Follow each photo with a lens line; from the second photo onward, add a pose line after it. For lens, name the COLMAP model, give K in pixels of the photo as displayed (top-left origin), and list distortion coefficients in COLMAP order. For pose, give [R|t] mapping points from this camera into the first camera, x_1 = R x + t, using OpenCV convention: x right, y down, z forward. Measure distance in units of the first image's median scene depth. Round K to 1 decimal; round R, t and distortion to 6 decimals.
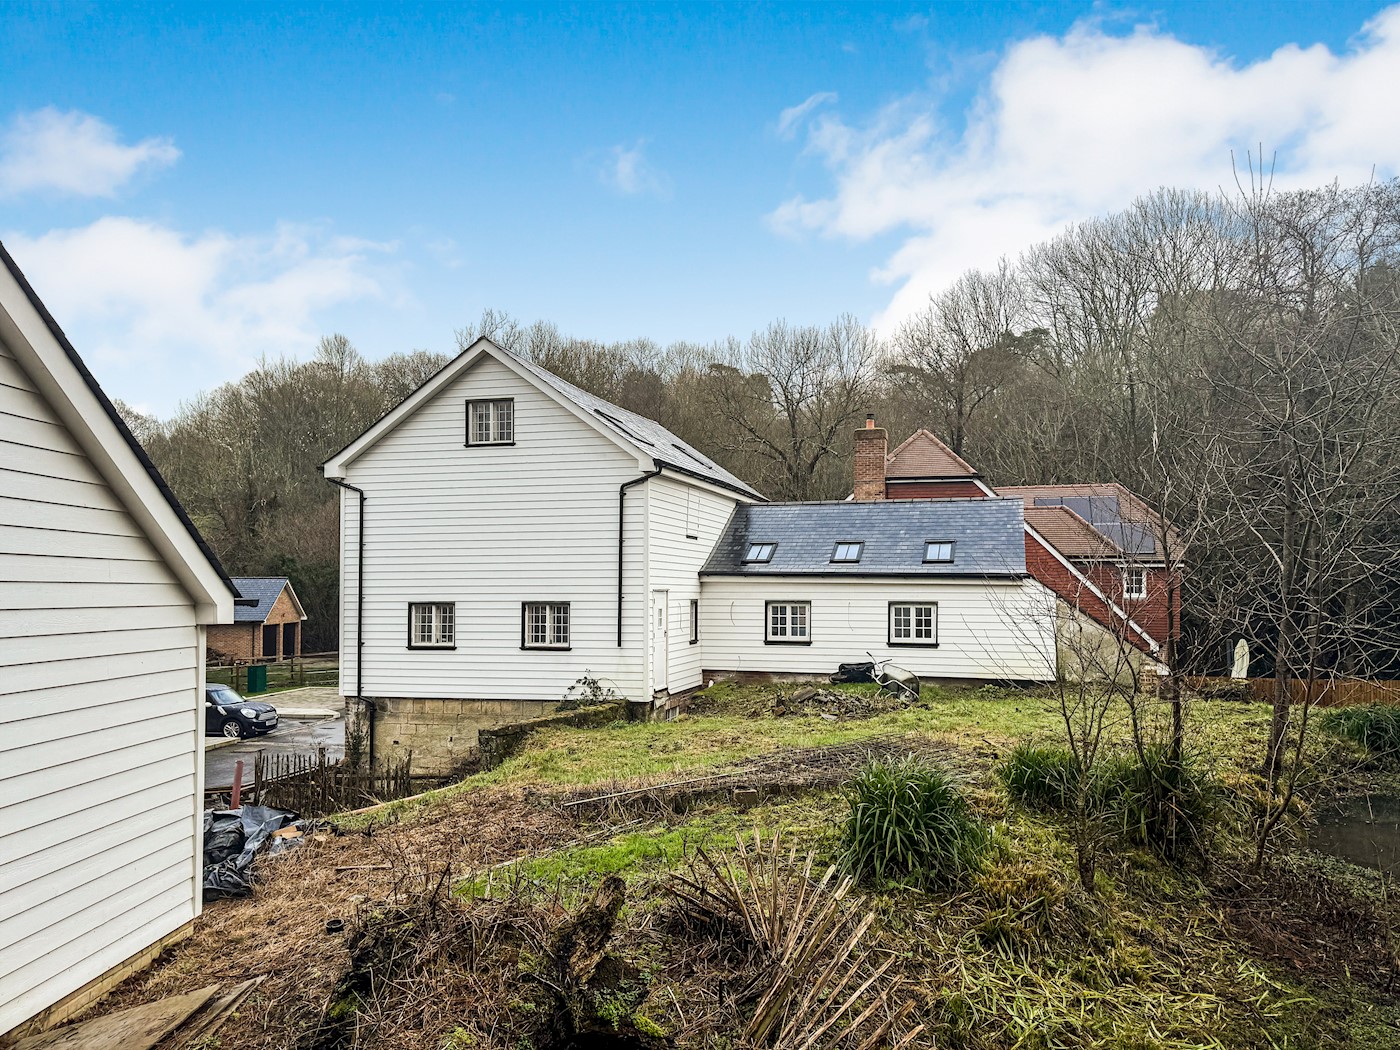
lens RADIAL K [[1031.6, 0, 734.7], [0, 1031.6, 505.7], [0, 0, 1]] dist [0.051614, -0.083281]
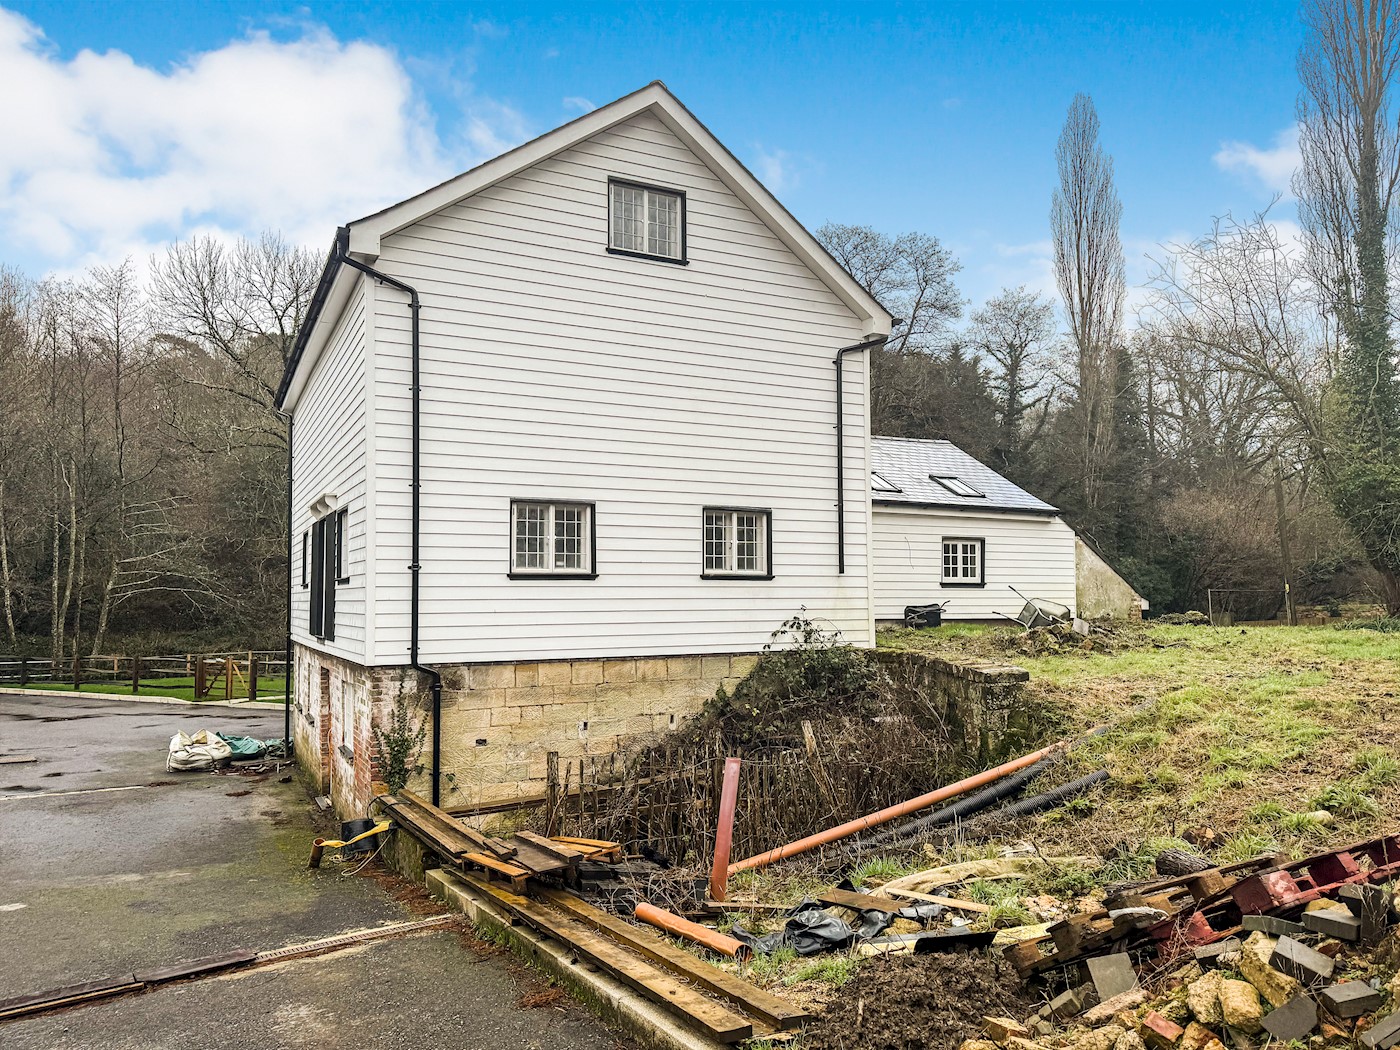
lens RADIAL K [[1031.6, 0, 765.8], [0, 1031.6, 534.2], [0, 0, 1]] dist [0.051614, -0.083281]
pose [[0.727104, 0.041095, 0.685296, -0.586930], [-0.055396, 0.998464, -0.001098, 0.103231], [-0.684289, -0.037164, 0.728264, 0.469923]]
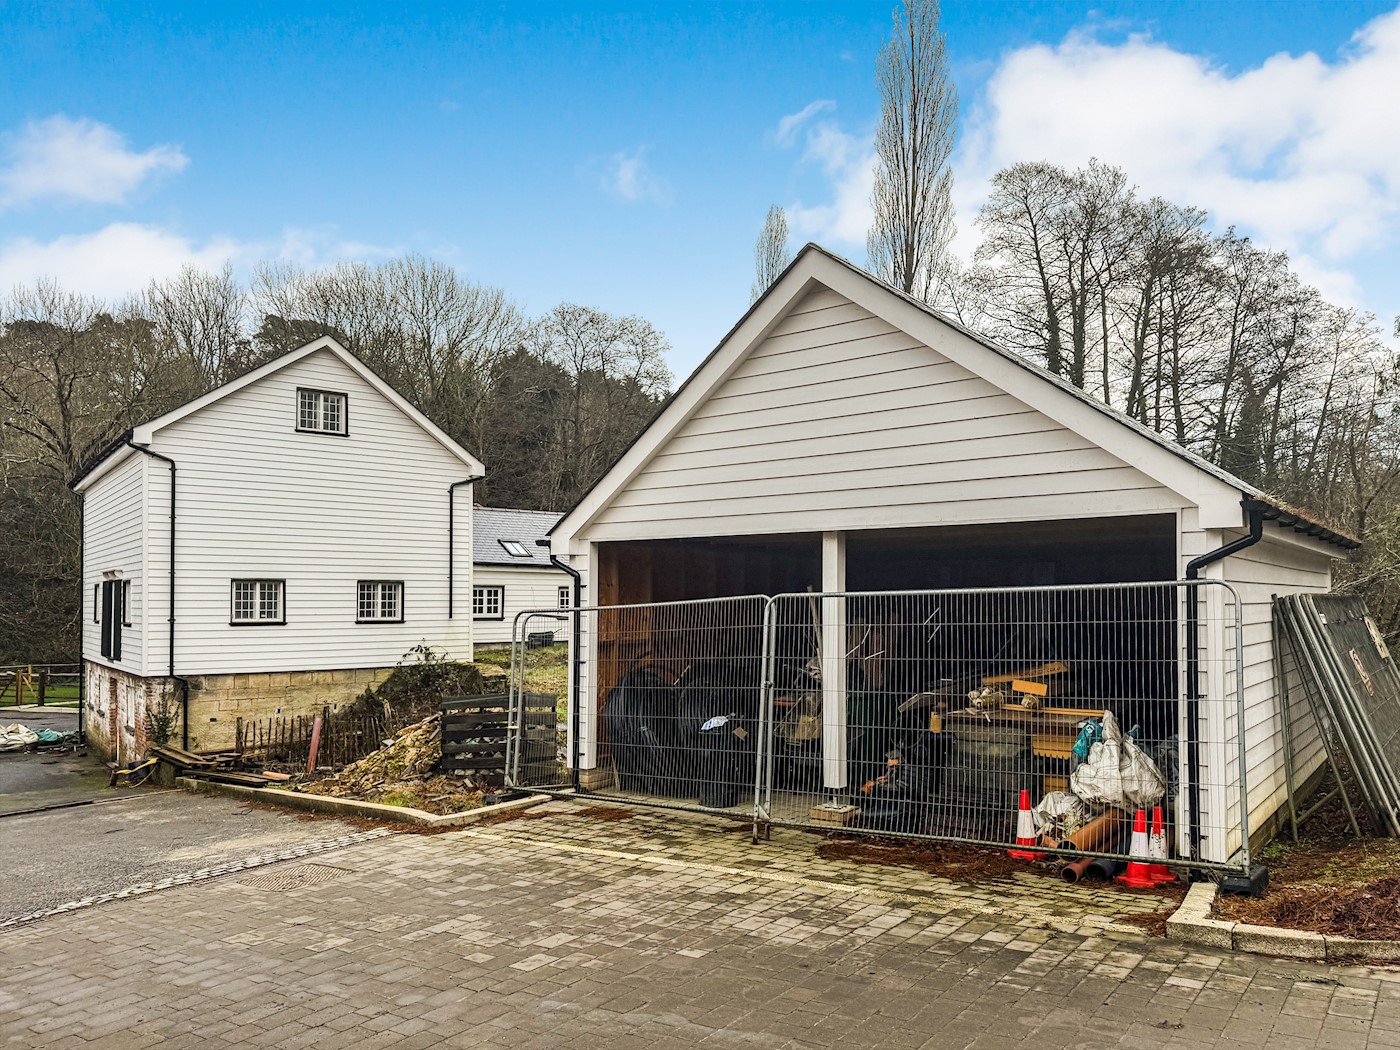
lens RADIAL K [[1031.6, 0, 743.2], [0, 1031.6, 562.6], [0, 0, 1]] dist [0.051614, -0.083281]
pose [[0.607864, 0.032474, 0.793377, -0.785436], [-0.066009, 0.997772, 0.009735, 0.034421], [-0.791293, -0.058288, 0.608653, 0.004165]]
